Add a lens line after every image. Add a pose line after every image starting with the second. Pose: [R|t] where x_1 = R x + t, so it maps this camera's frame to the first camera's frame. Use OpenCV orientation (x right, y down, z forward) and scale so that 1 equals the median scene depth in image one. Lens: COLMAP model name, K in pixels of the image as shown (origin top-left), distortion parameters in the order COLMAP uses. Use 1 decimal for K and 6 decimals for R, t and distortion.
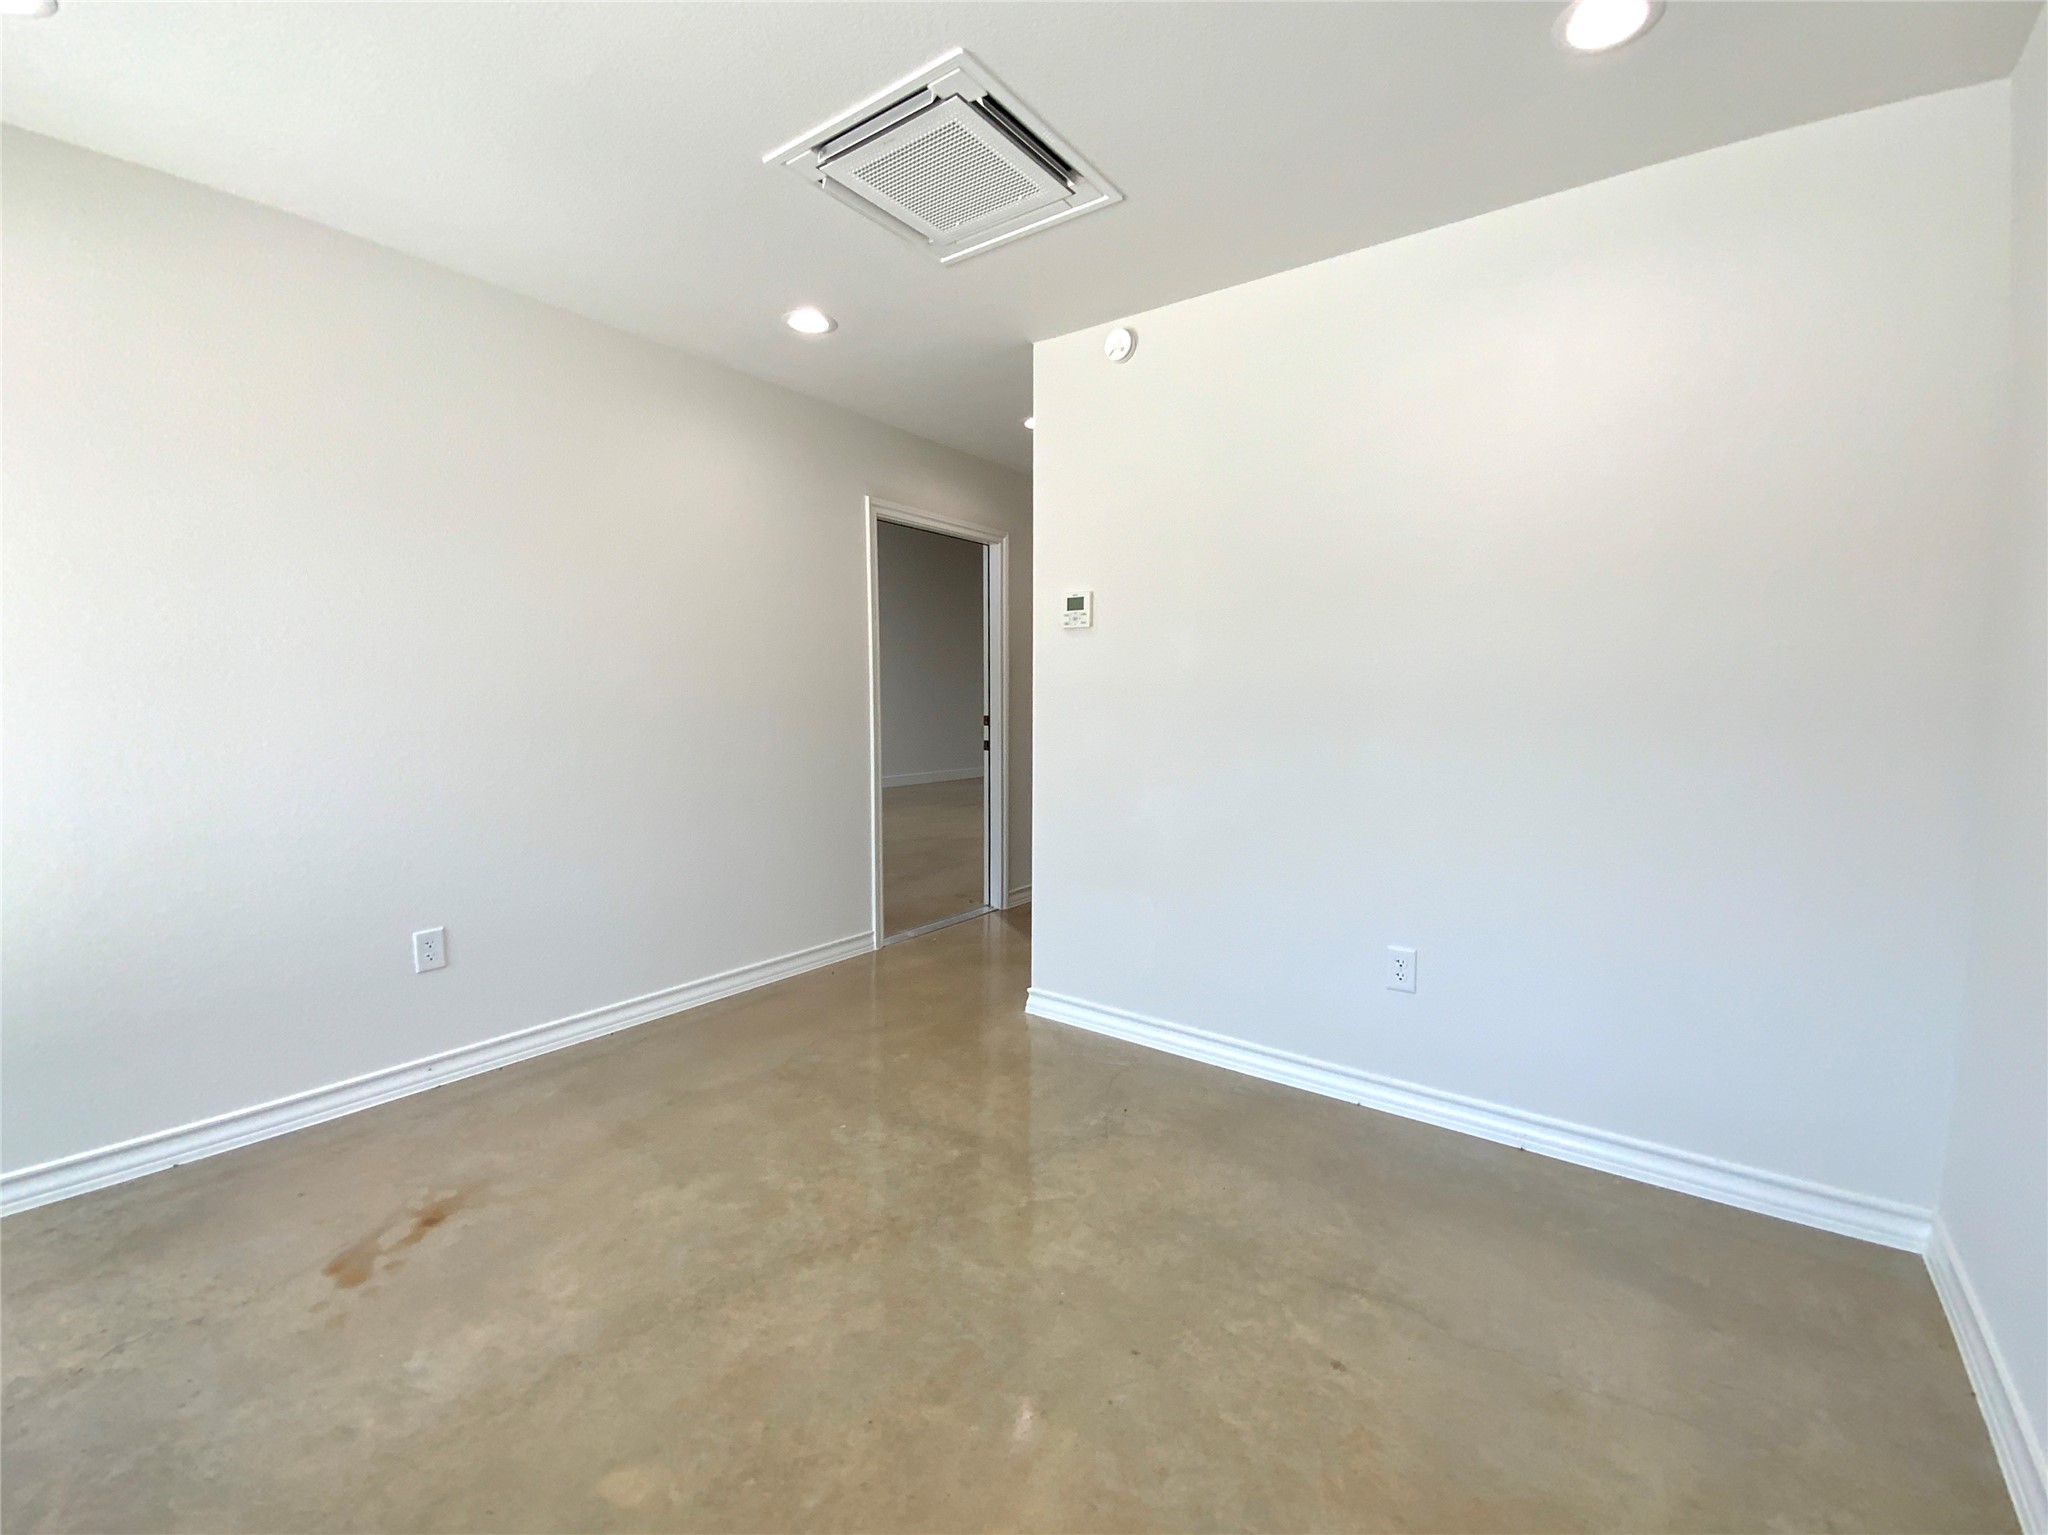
lens RADIAL K [[871.7, 0, 1039.7], [0, 871.7, 770.6], [0, 0, 1]] dist [-0.001336, -0.000325]
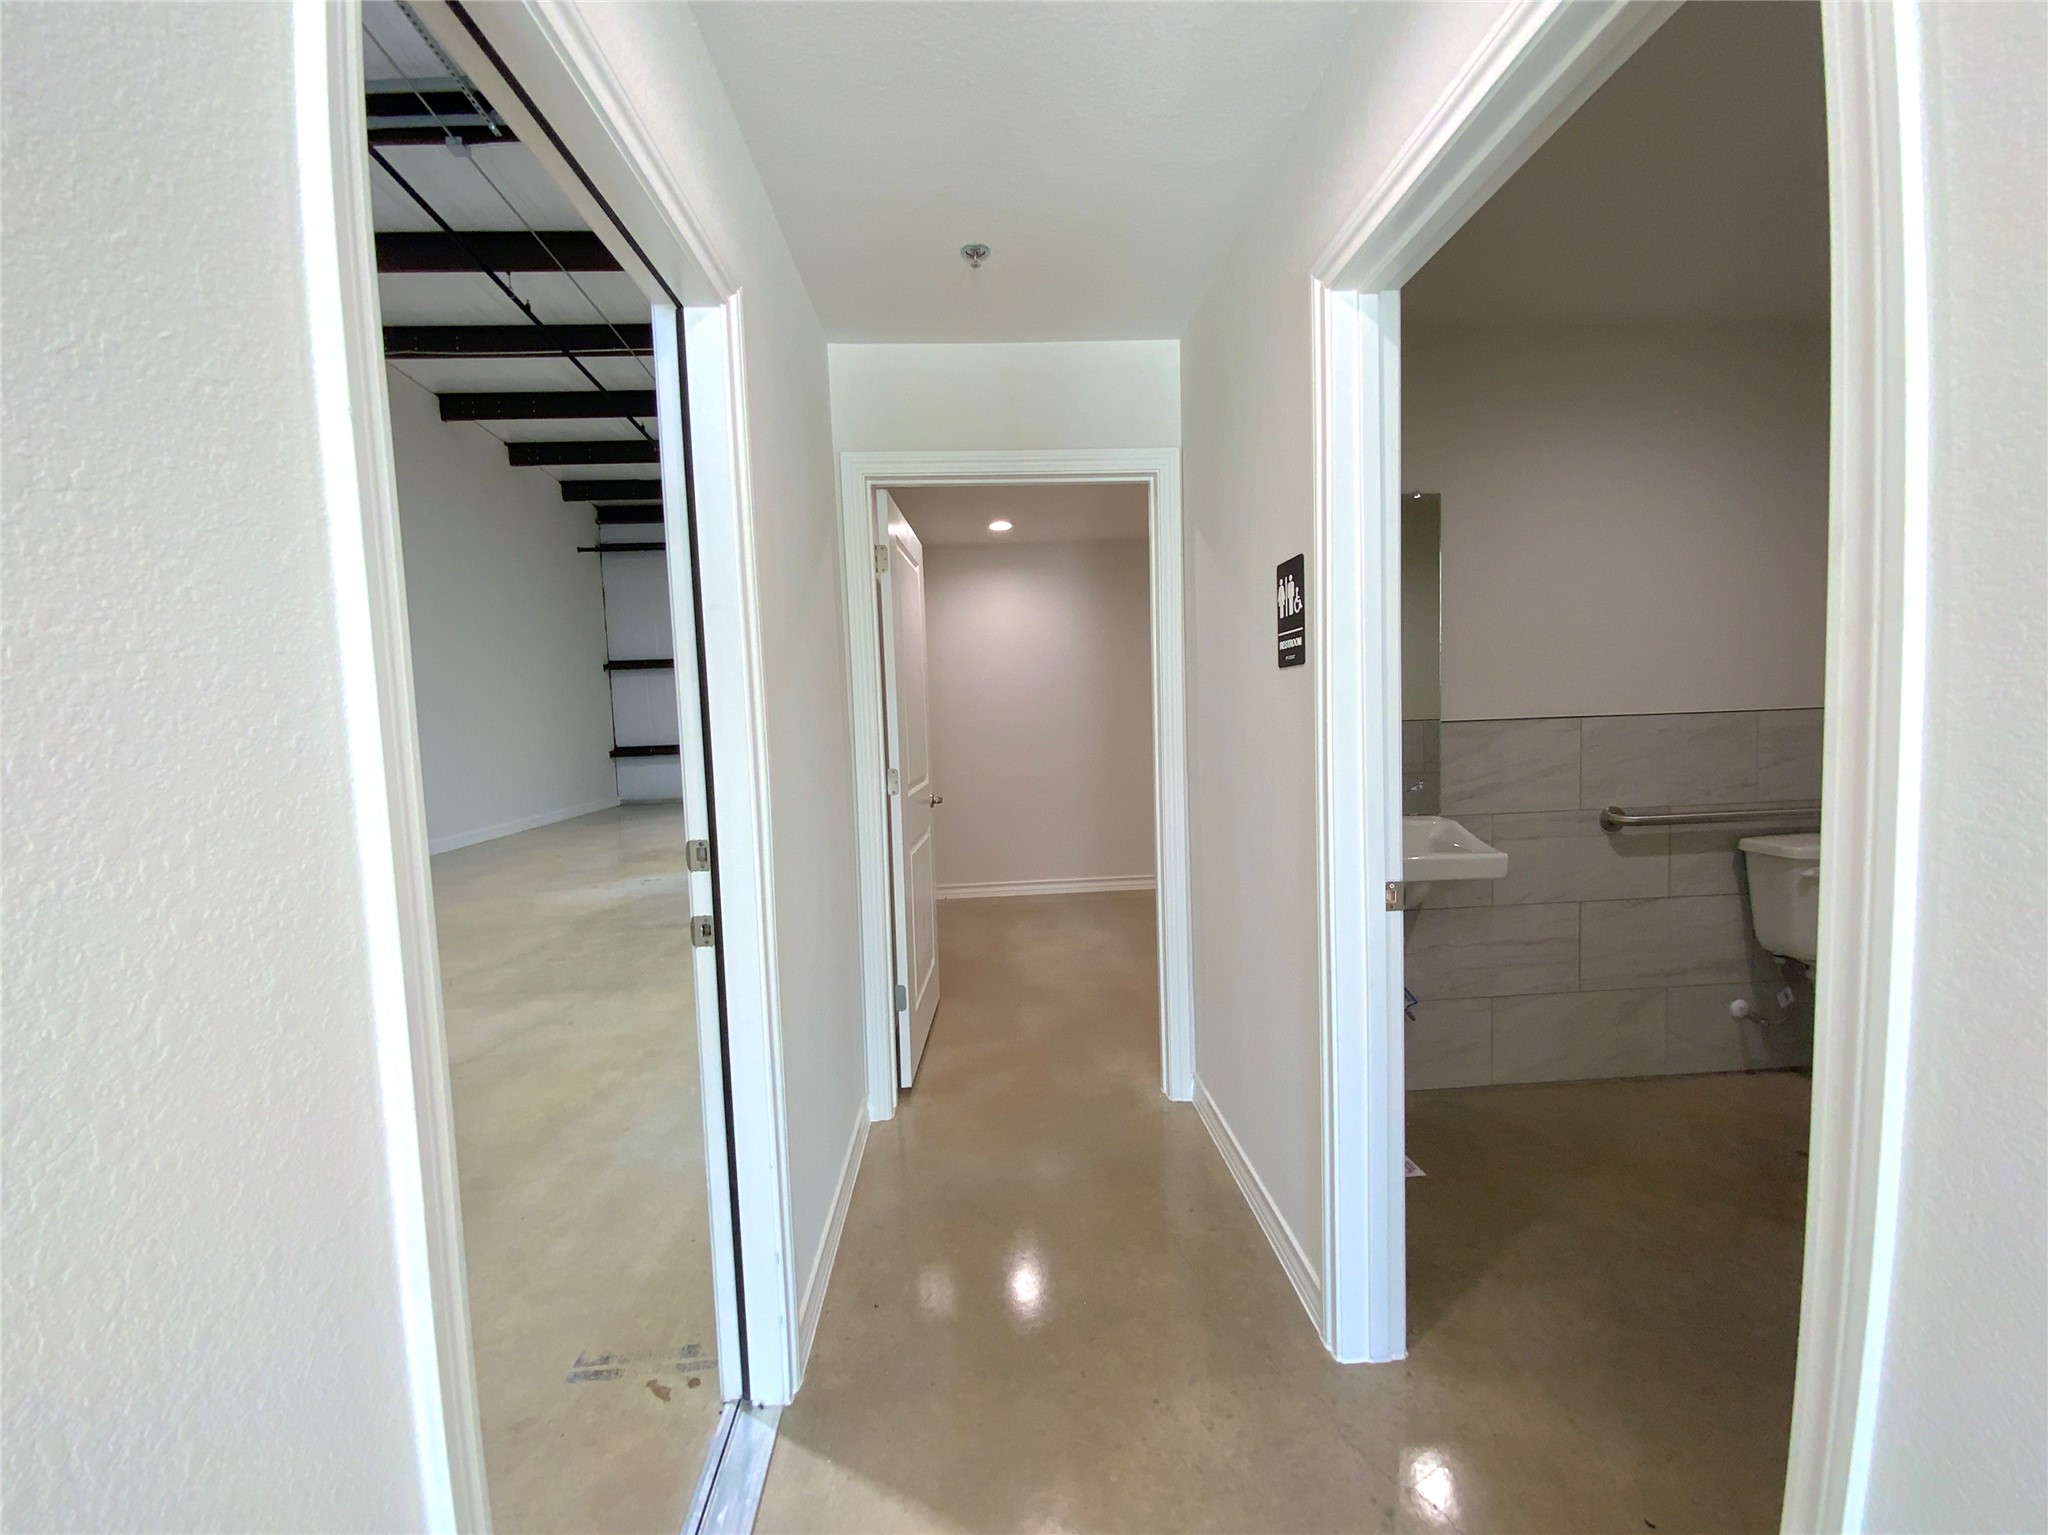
lens RADIAL K [[839.5, 0, 1024.2], [0, 839.5, 766.4], [0, 0, 1]] dist [0.023425, -0.017786]
pose [[0.768848, -0.072828, 0.635271, -0.369470], [0.092211, 0.995736, 0.002552, -0.178794], [-0.632748, 0.056617, 0.772285, 1.510810]]
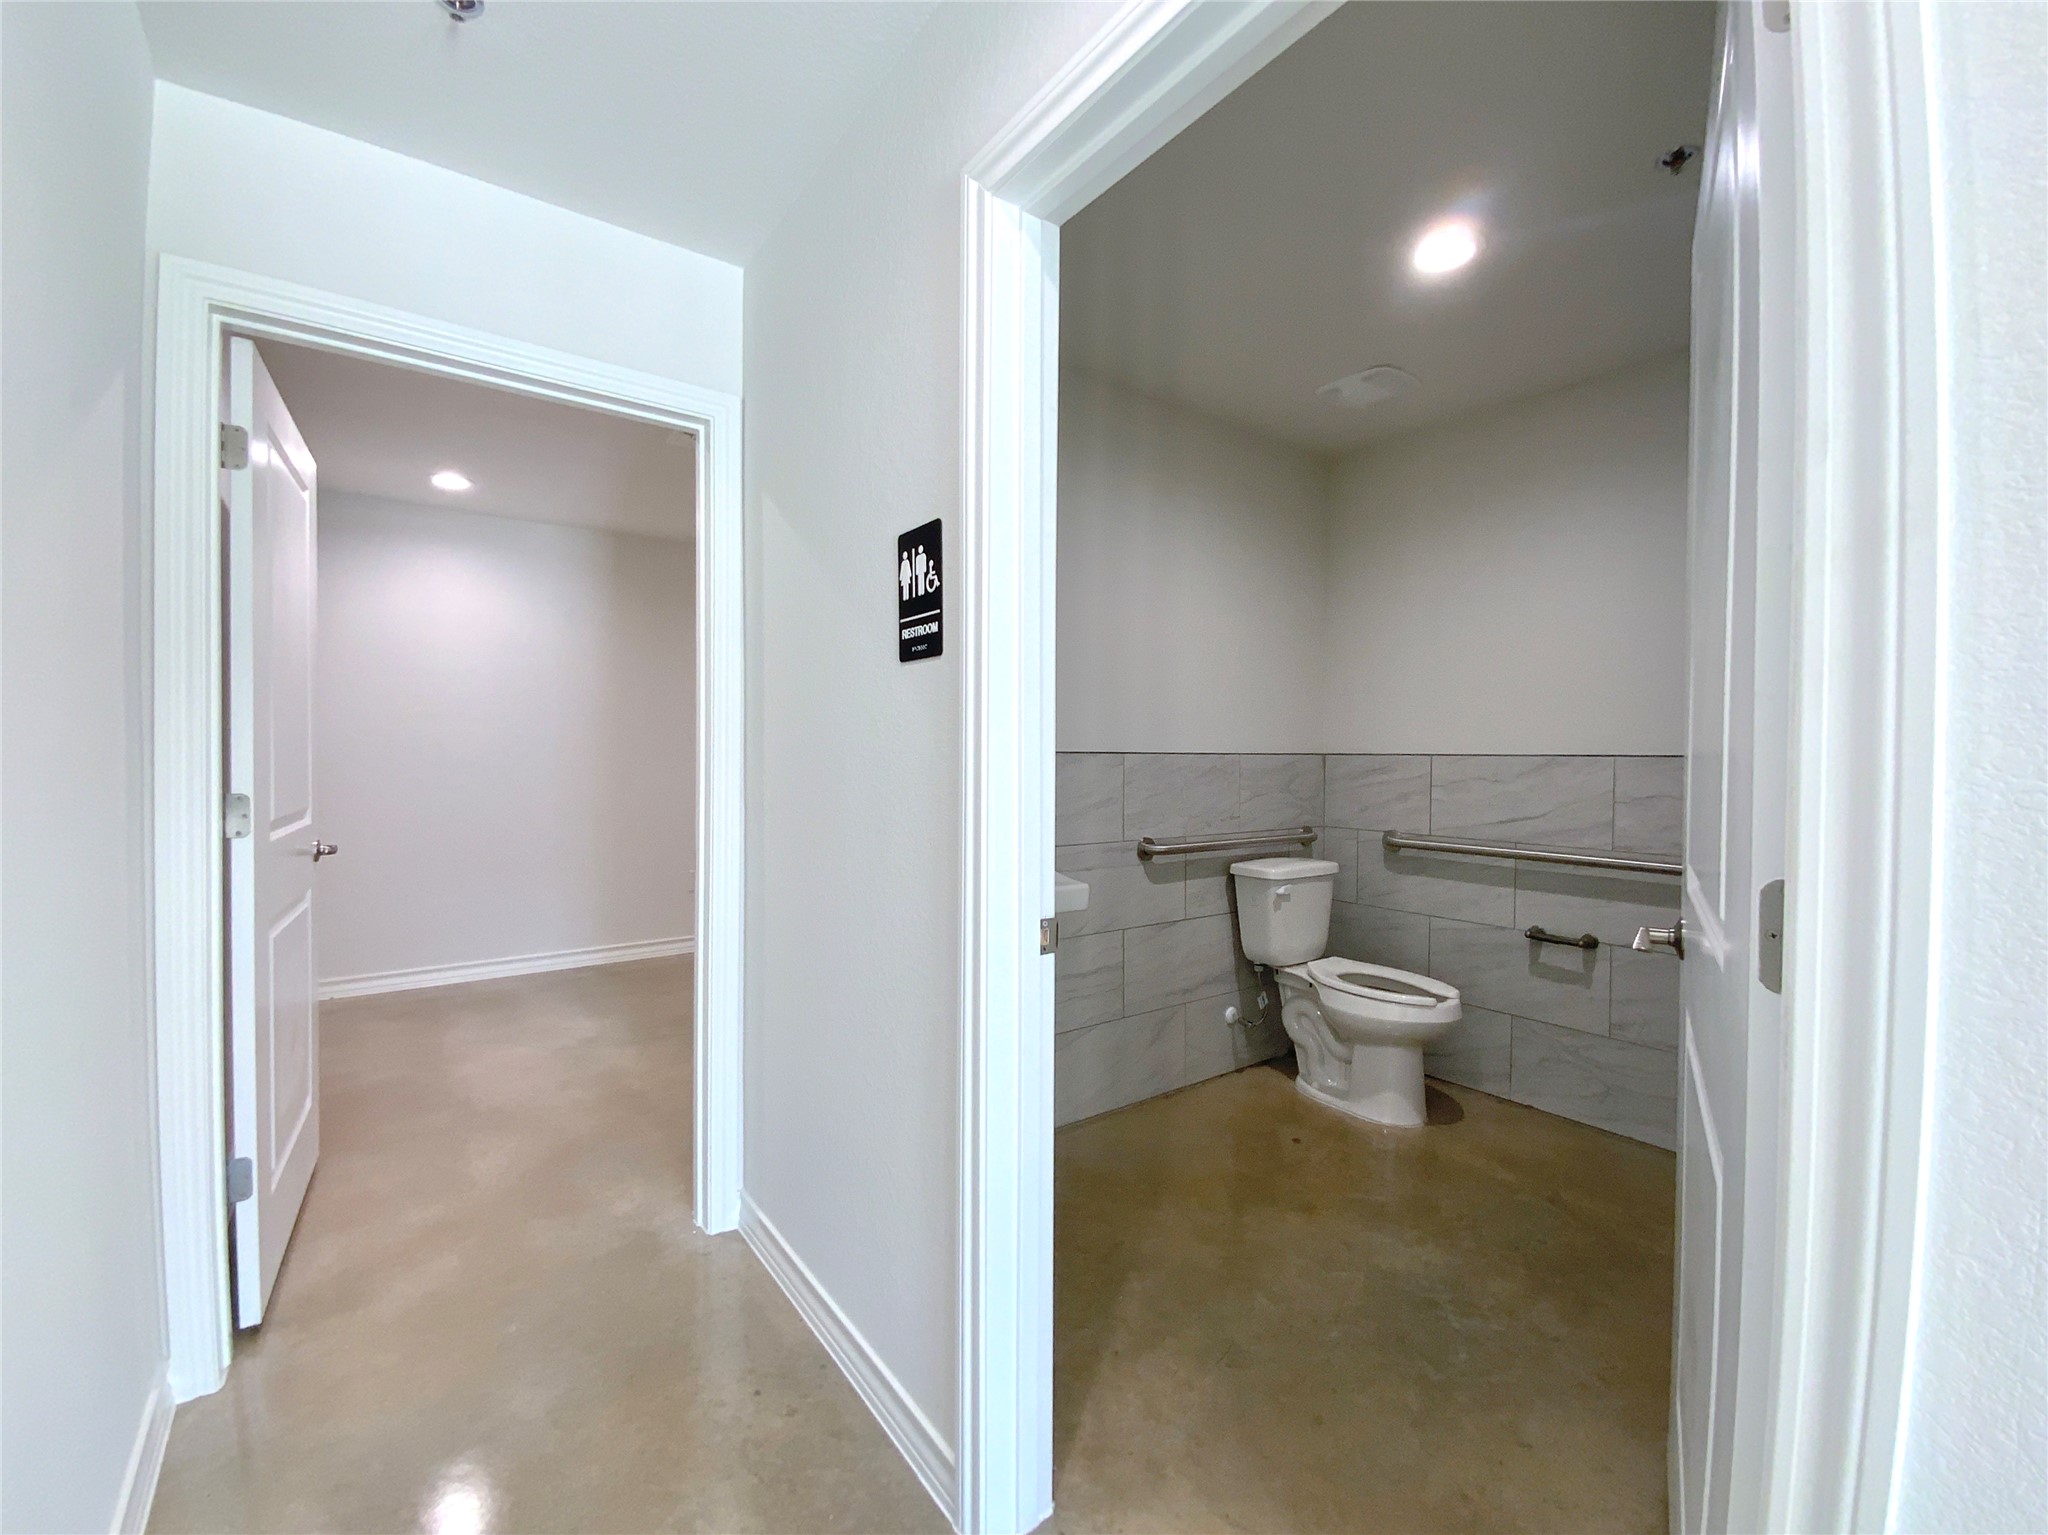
lens RADIAL K [[858.3, 0, 1024.0], [0, 858.3, 767.5], [0, 0, 1]] dist [0.042431, -0.029130]
pose [[0.293268, -0.019118, 0.955839, -0.263812], [0.076833, 0.997037, -0.003632, -0.156073], [-0.952938, 0.074505, 0.293868, 1.704117]]
